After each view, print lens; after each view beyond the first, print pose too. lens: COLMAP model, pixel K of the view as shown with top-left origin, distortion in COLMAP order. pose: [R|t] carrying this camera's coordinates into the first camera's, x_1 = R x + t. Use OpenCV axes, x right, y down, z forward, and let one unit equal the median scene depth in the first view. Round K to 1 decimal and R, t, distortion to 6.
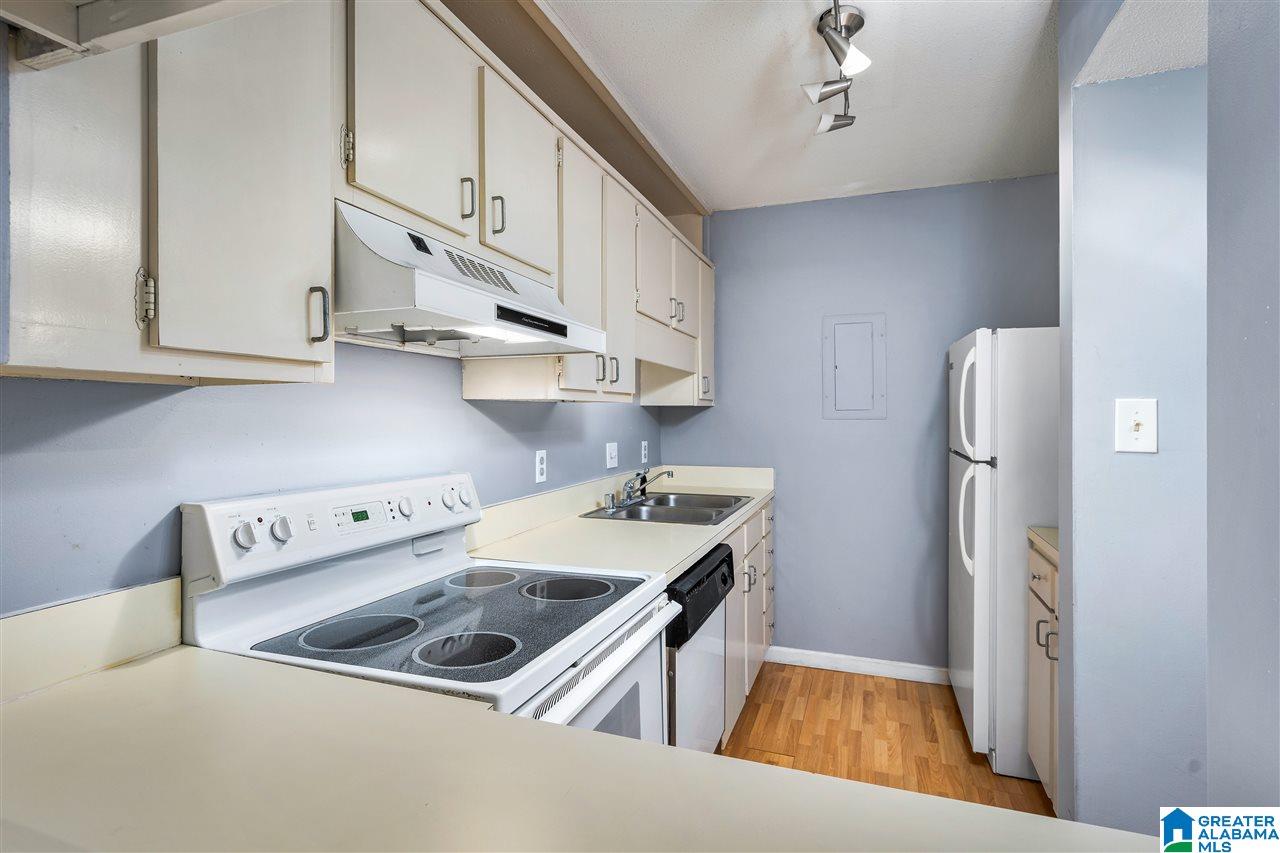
lens RADIAL K [[633.0, 0, 640.6], [0, 633.0, 417.4], [0, 0, 1]] dist [0.020541, -0.000020]
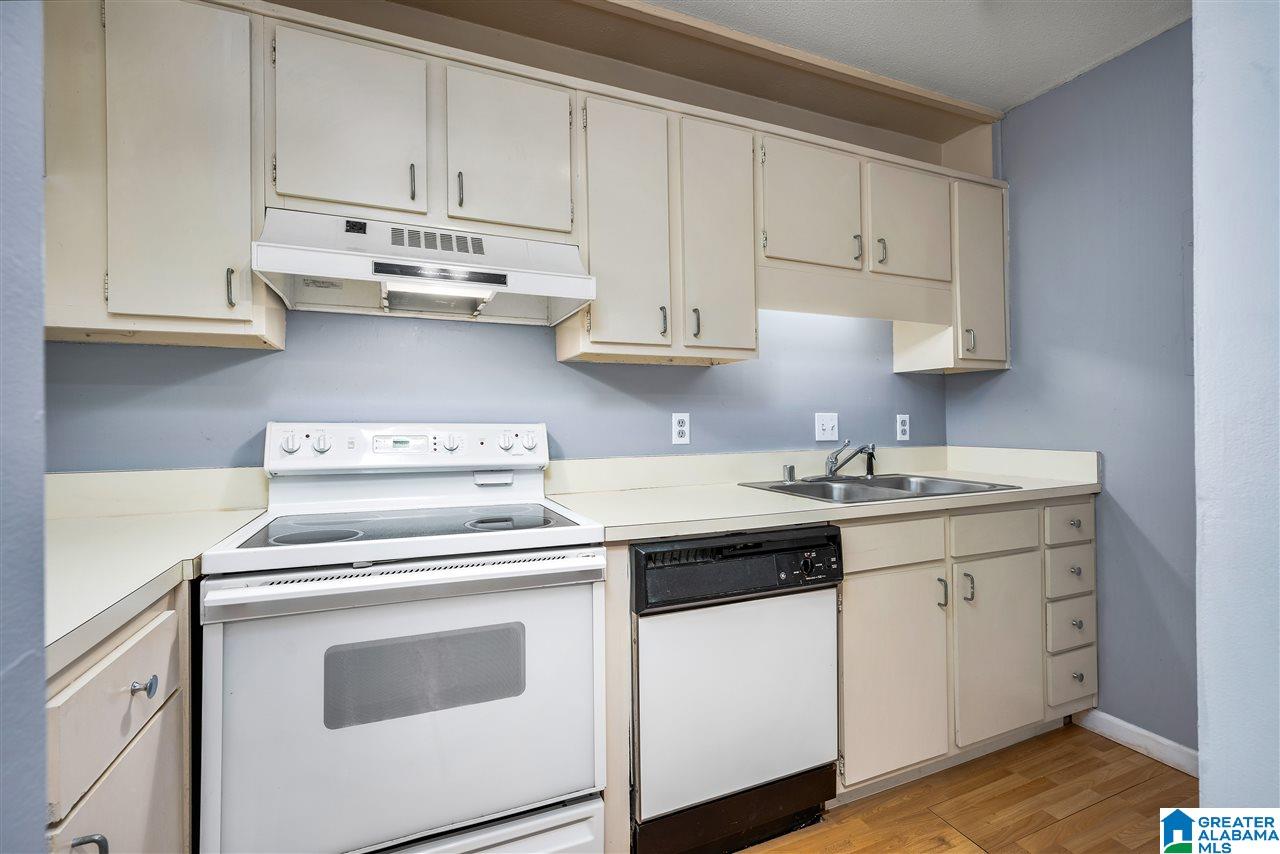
lens RADIAL K [[569.3, 0, 662.7], [0, 569.3, 422.4], [0, 0, 1]] dist [-0.000173, 0.000269]
pose [[0.689817, -0.002324, -0.723980, 0.487306], [0.004320, 0.999990, 0.000906, 0.066574], [0.723971, -0.003753, 0.689820, 0.345471]]
